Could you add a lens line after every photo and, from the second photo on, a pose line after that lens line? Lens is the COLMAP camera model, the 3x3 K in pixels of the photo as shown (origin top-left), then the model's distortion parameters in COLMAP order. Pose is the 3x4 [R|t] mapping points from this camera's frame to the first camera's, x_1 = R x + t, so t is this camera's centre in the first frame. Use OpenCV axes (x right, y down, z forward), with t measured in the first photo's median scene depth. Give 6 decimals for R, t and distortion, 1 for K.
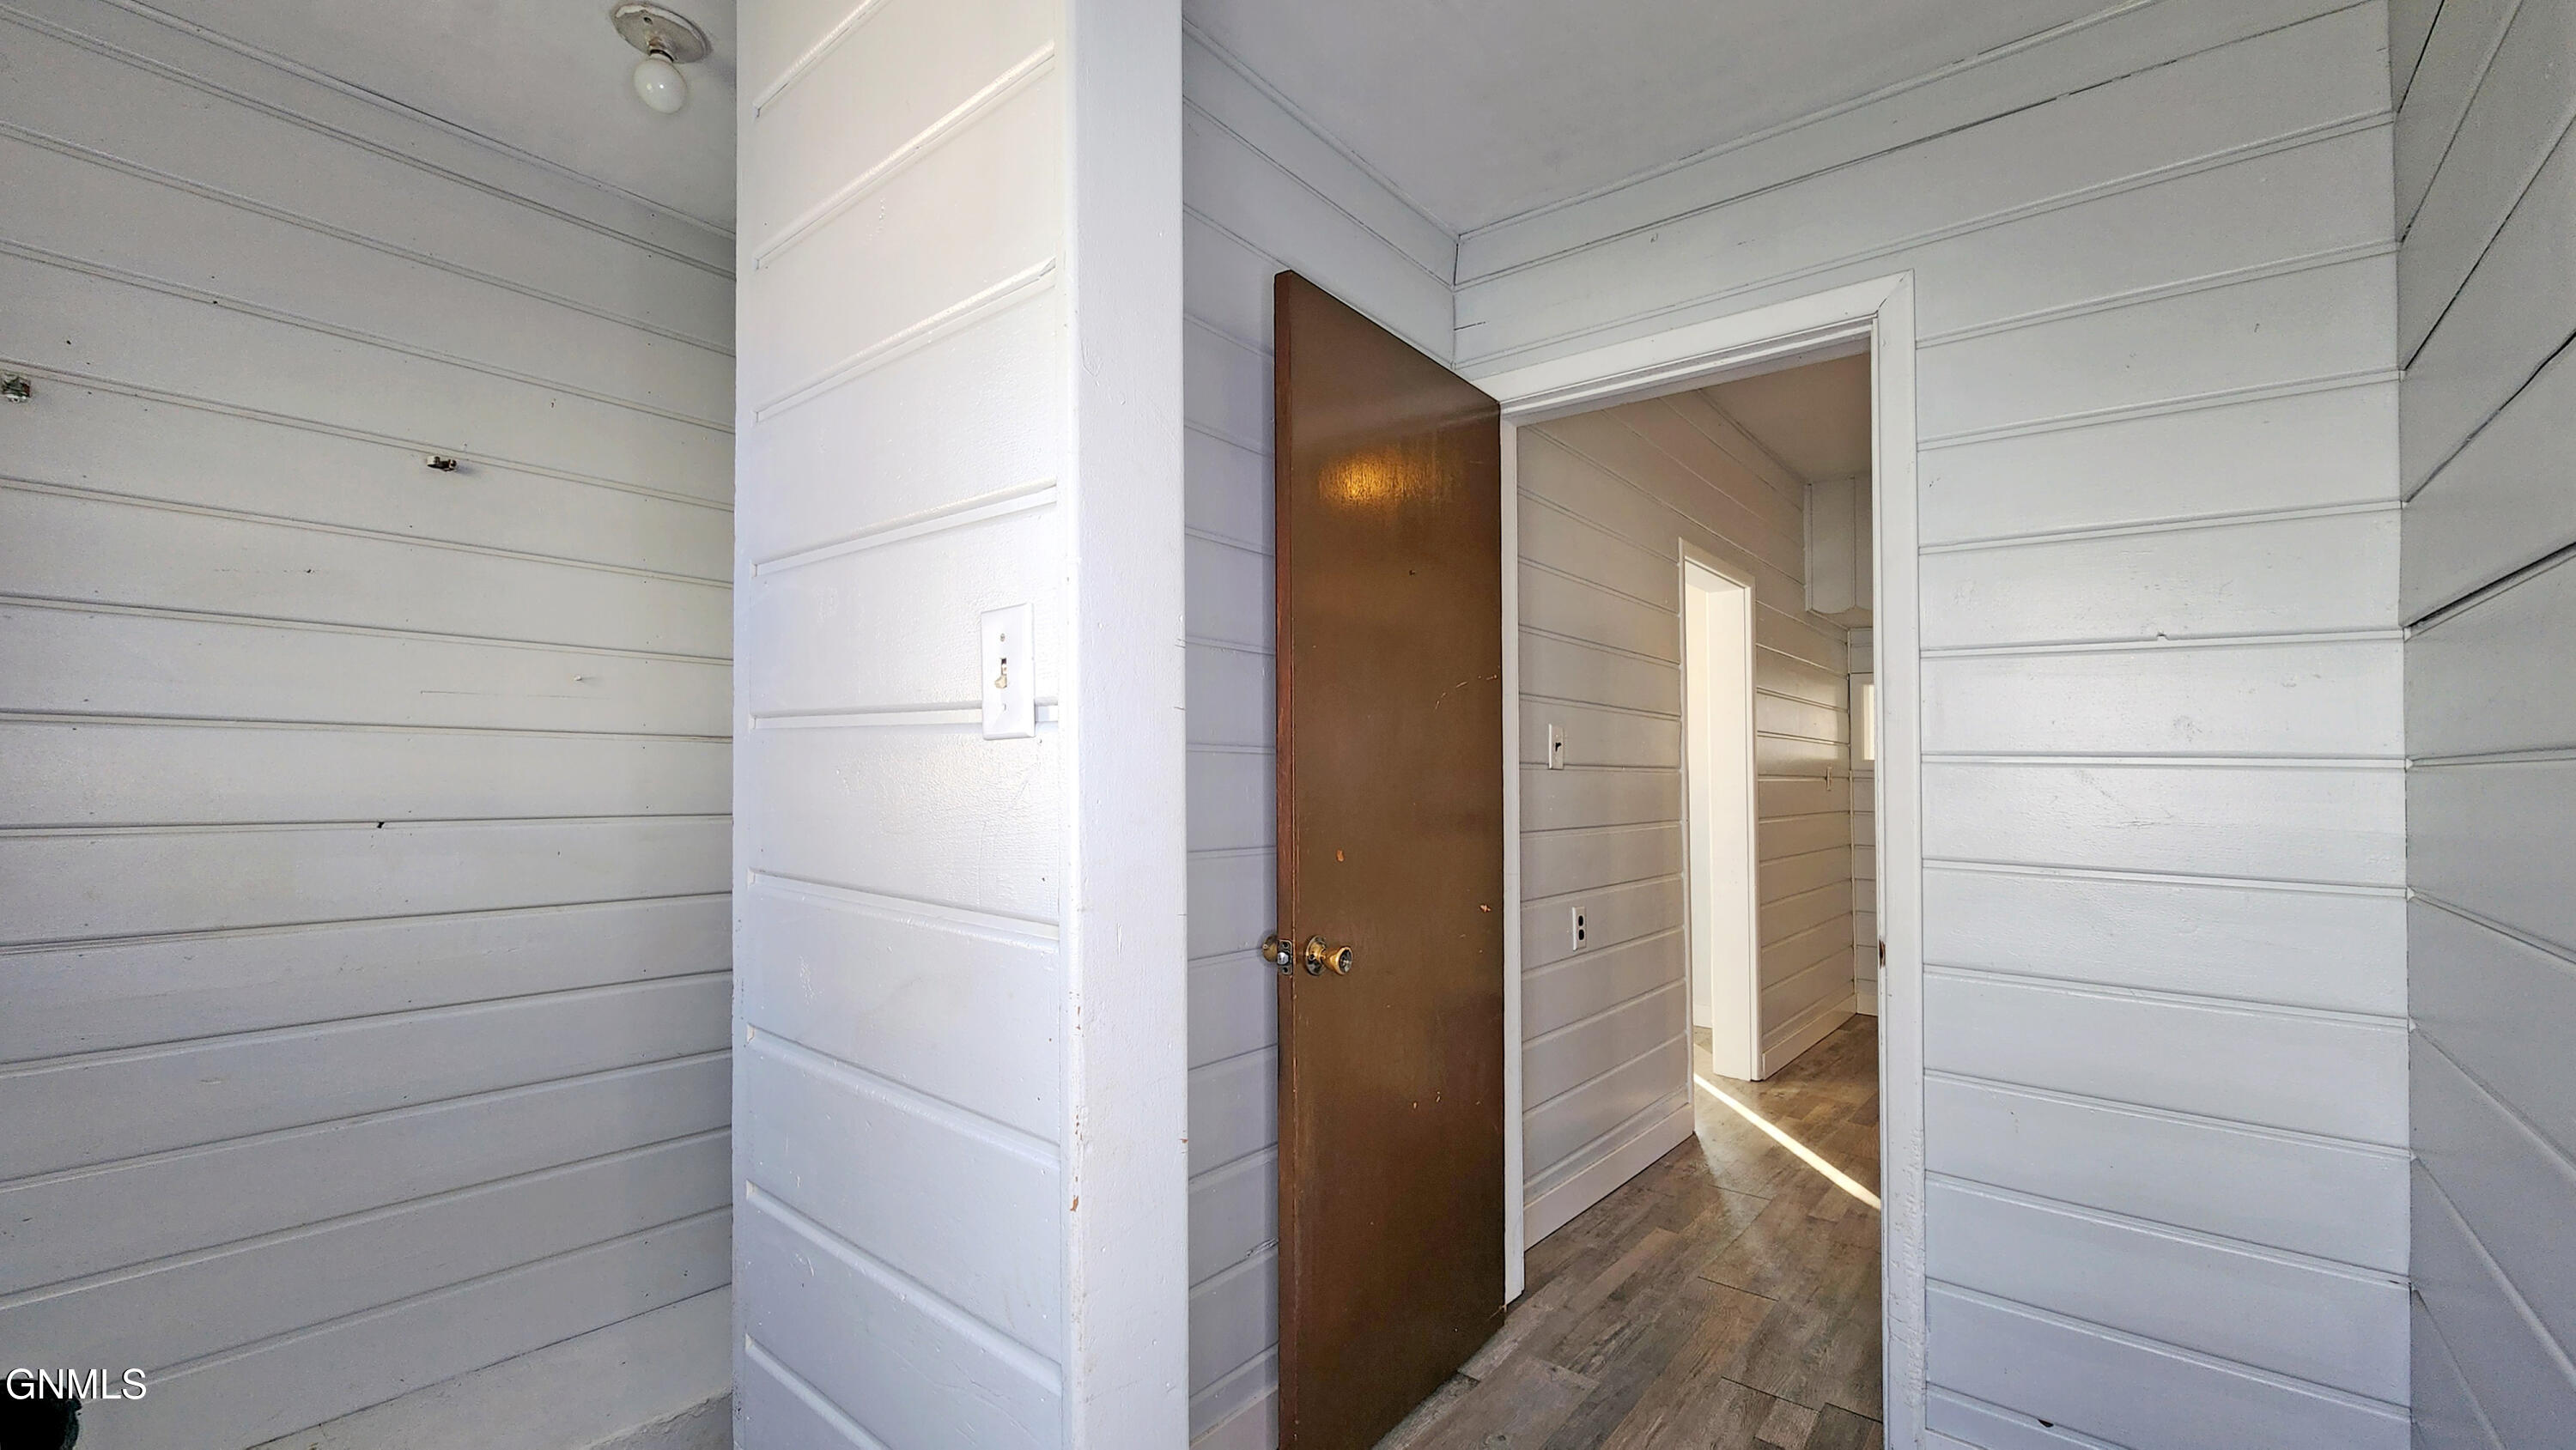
lens RADIAL K [[1028.5, 0, 1286.2], [0, 1028.5, 736.6], [0, 0, 1]] dist [0.000237, 0.000044]
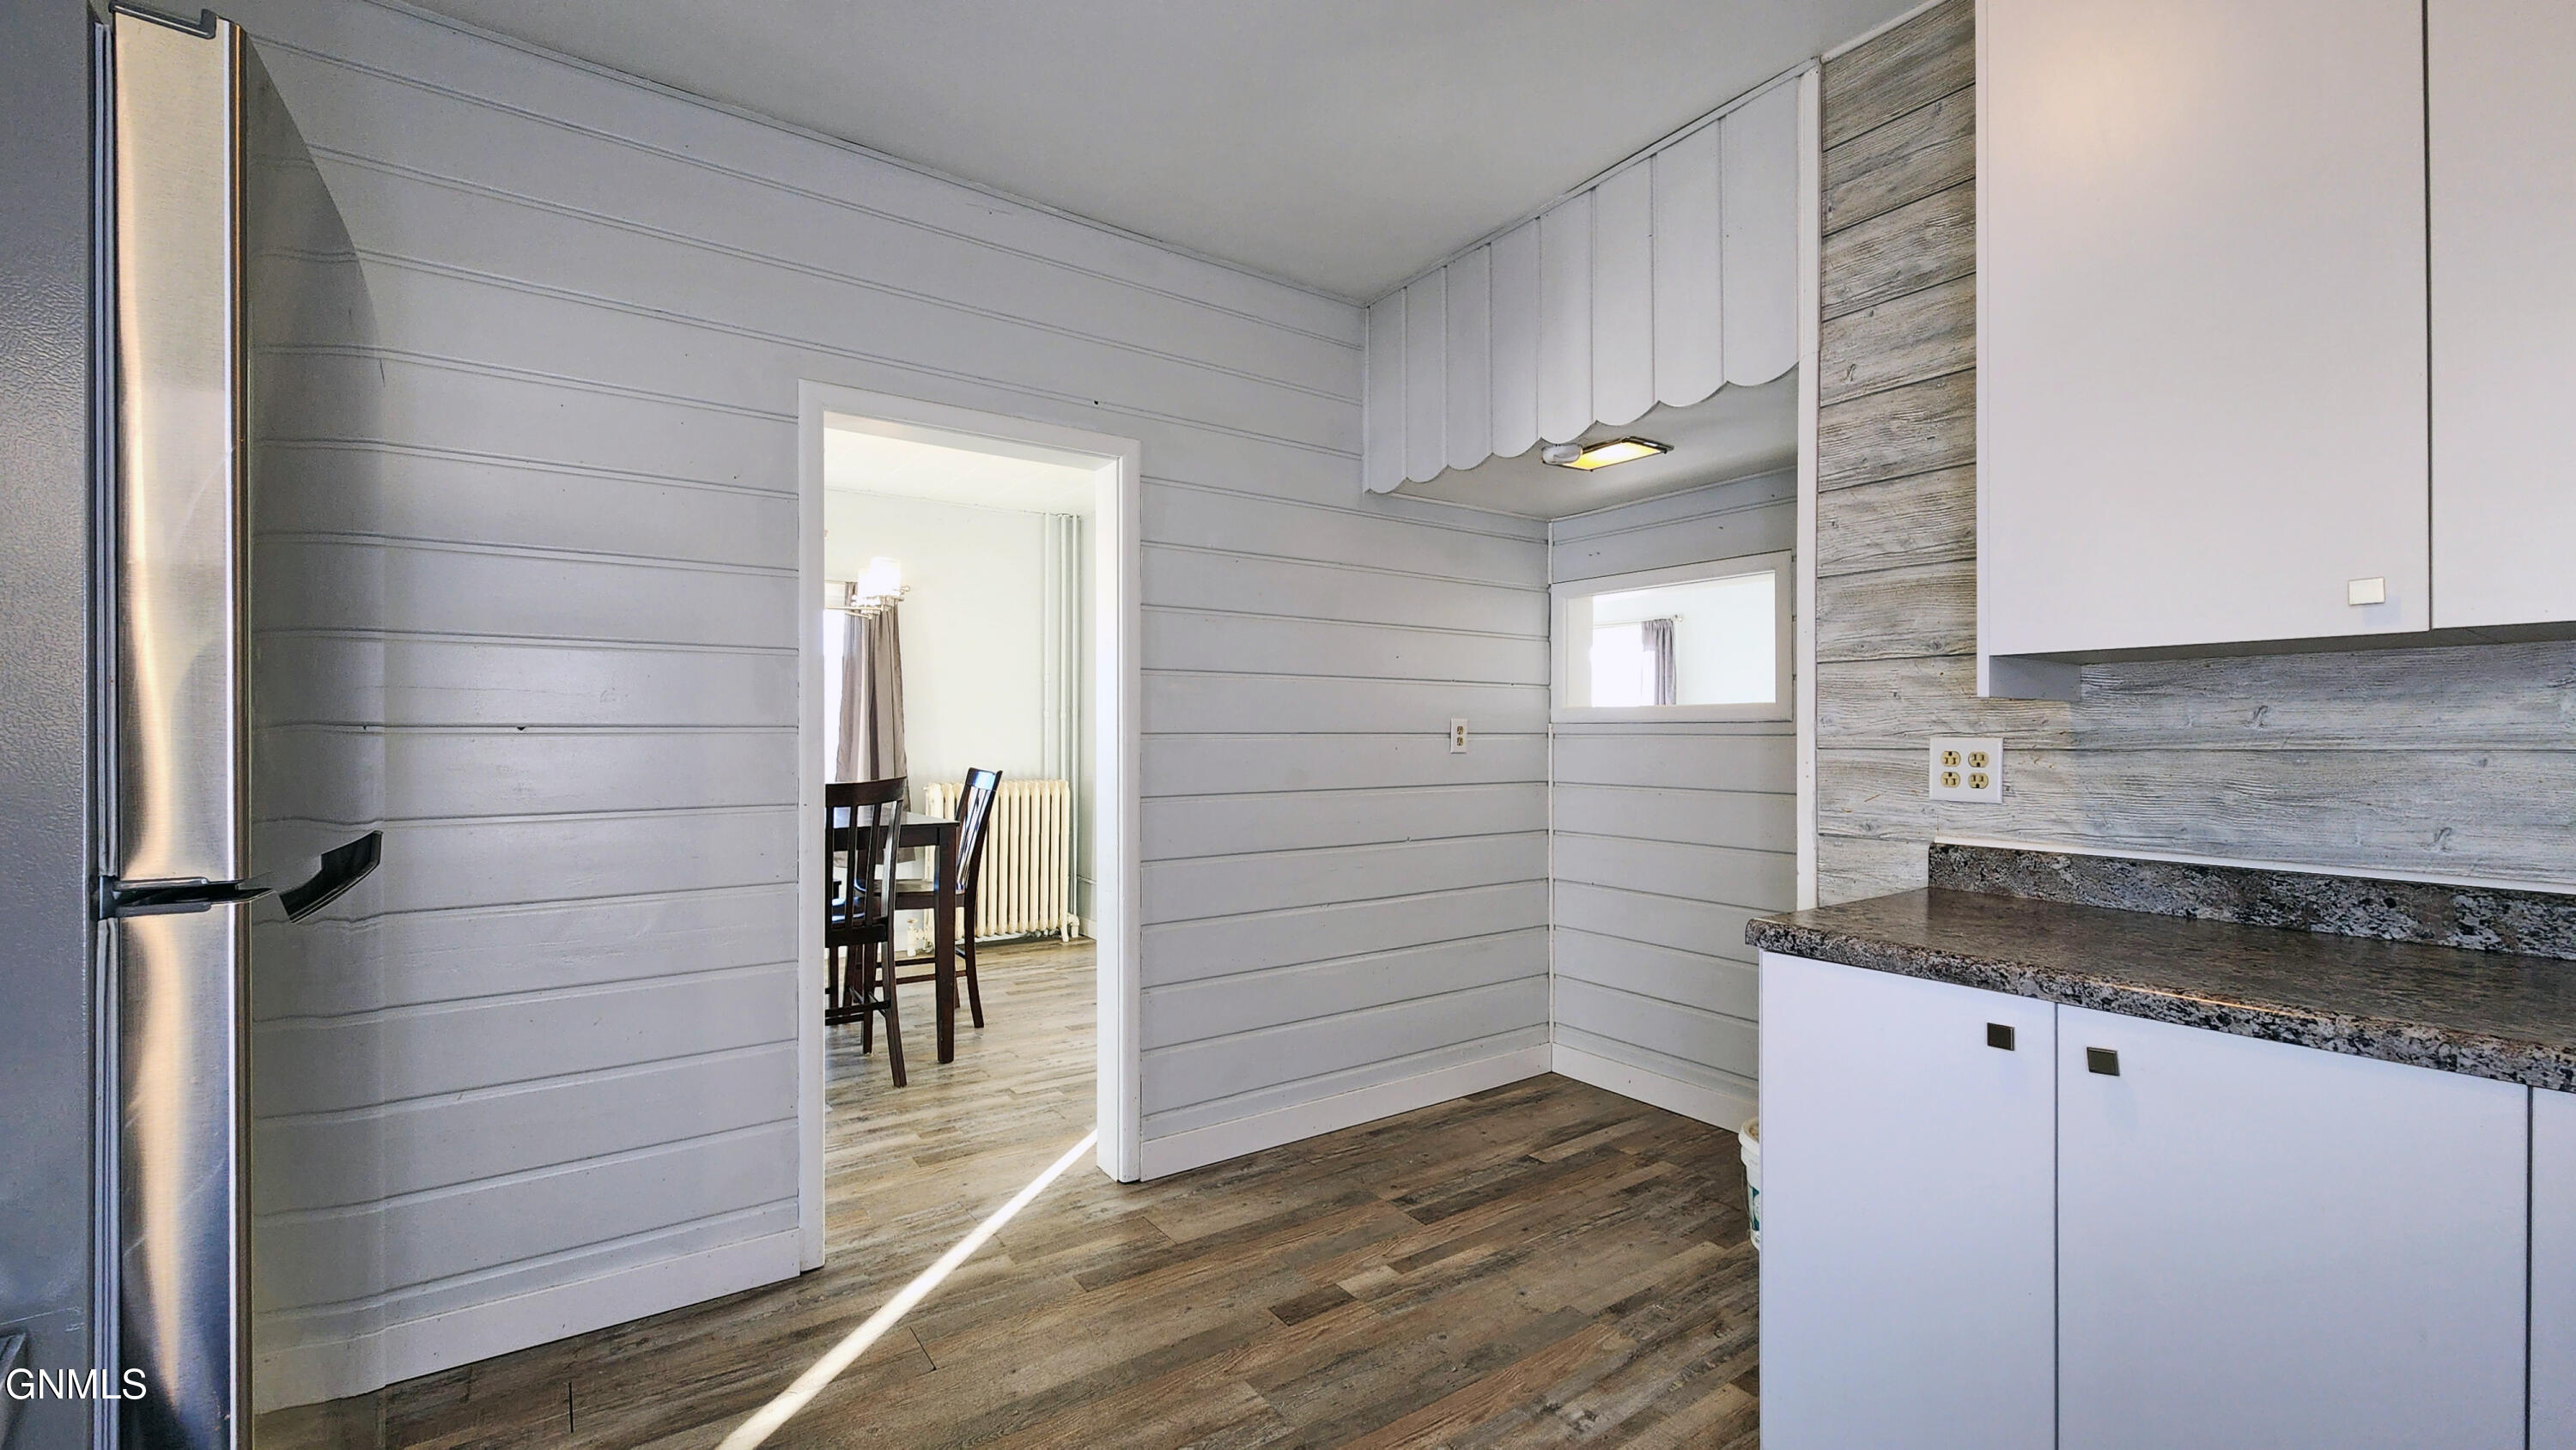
lens RADIAL K [[1028.5, 0, 1284.9], [0, 1028.5, 730.9], [0, 0, 1]] dist [0.000237, 0.000044]
pose [[0.969426, -0.006332, -0.245304, 0.702037], [0.014387, 0.999414, 0.031062, 0.016391], [0.244964, -0.033641, 0.968948, 0.363424]]
